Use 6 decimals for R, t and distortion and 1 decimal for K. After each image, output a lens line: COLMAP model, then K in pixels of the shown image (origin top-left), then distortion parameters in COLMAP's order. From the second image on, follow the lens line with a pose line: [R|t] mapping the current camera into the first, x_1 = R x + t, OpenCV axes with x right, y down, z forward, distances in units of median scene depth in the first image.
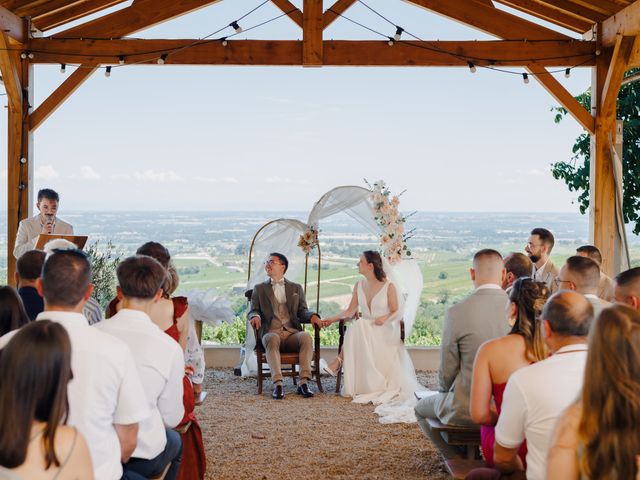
lens RADIAL K [[1021.6, 0, 320.0], [0, 1021.6, 240.0], [0, 0, 1]] dist [-0.010988, 0.102057]
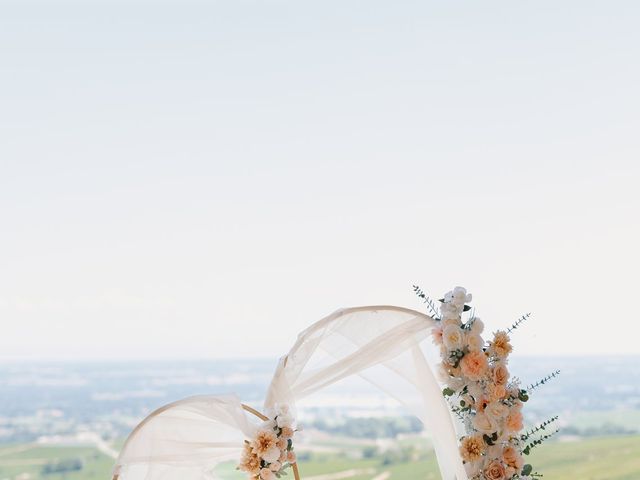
lens RADIAL K [[1047.7, 0, 318.9], [0, 1047.7, 231.0], [0, 0, 1]] dist [0.010011, -0.025376]
pose [[0.999548, -0.012713, 0.027250, -0.001782], [0.016263, 0.990807, -0.134301, -0.027804], [-0.025292, 0.134683, 0.990566, 0.594018]]
